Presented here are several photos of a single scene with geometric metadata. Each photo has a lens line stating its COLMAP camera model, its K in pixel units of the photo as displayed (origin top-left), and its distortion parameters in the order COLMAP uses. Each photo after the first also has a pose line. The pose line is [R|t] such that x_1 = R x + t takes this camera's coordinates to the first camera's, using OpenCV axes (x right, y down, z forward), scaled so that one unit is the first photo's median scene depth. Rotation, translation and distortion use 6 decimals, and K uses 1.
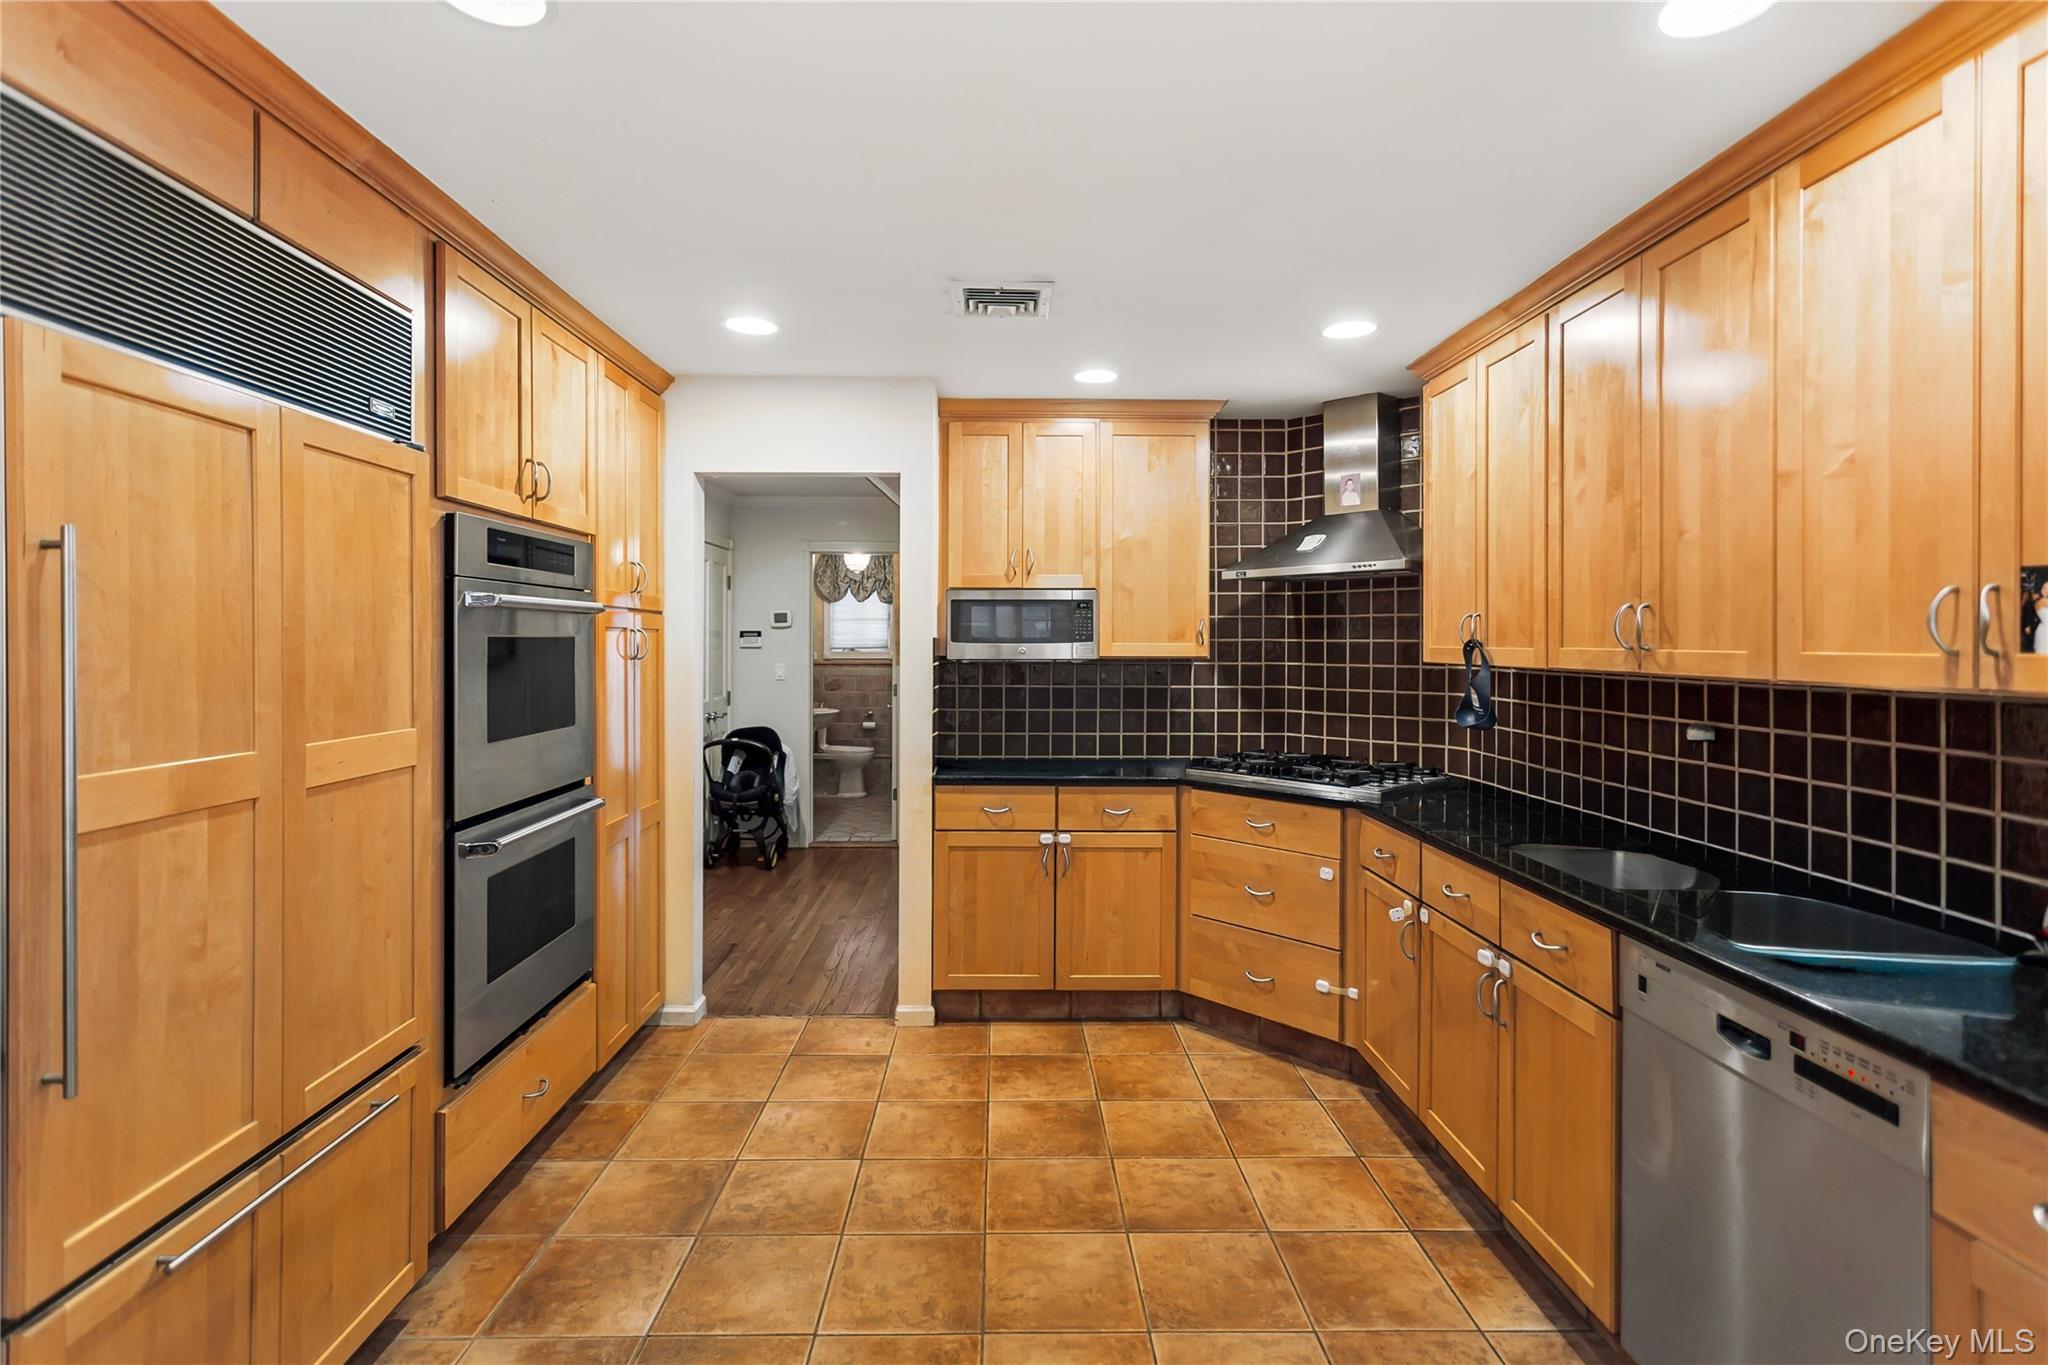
lens RADIAL K [[979.9, 0, 1017.0], [0, 979.9, 644.1], [0, 0, 1]] dist [0.005033, 0.001499]
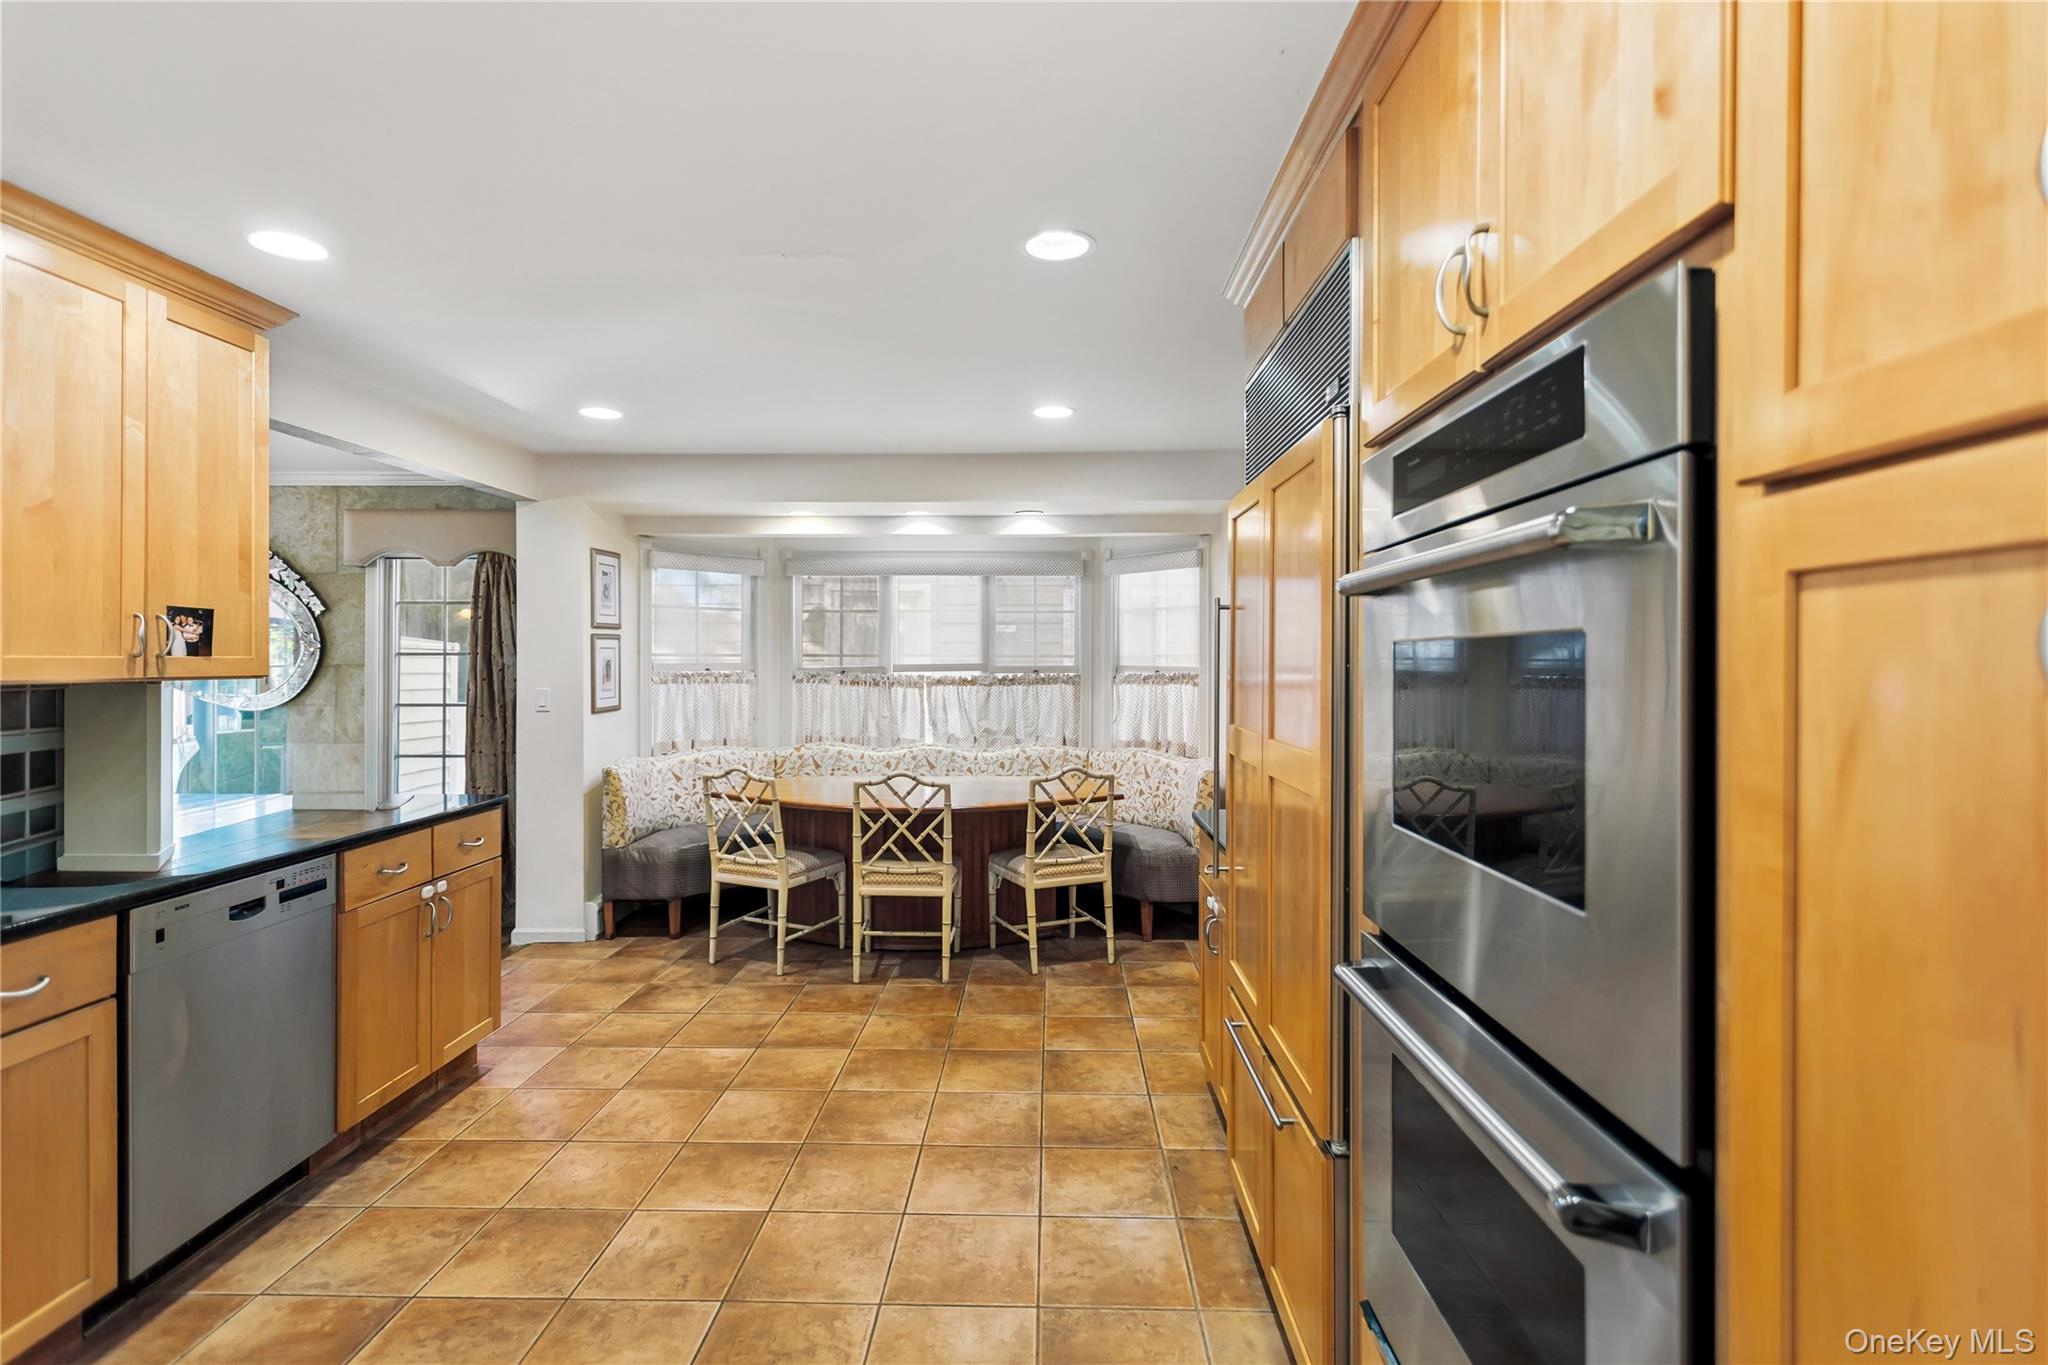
lens RADIAL K [[974.7, 0, 1017.6], [0, 974.7, 663.5], [0, 0, 1]] dist [0.005281, 0.001521]
pose [[-0.998733, -0.004277, 0.050141, -0.253499], [-0.004015, 0.999978, 0.005336, 0.003419], [-0.050163, 0.005128, -0.998728, 1.183671]]
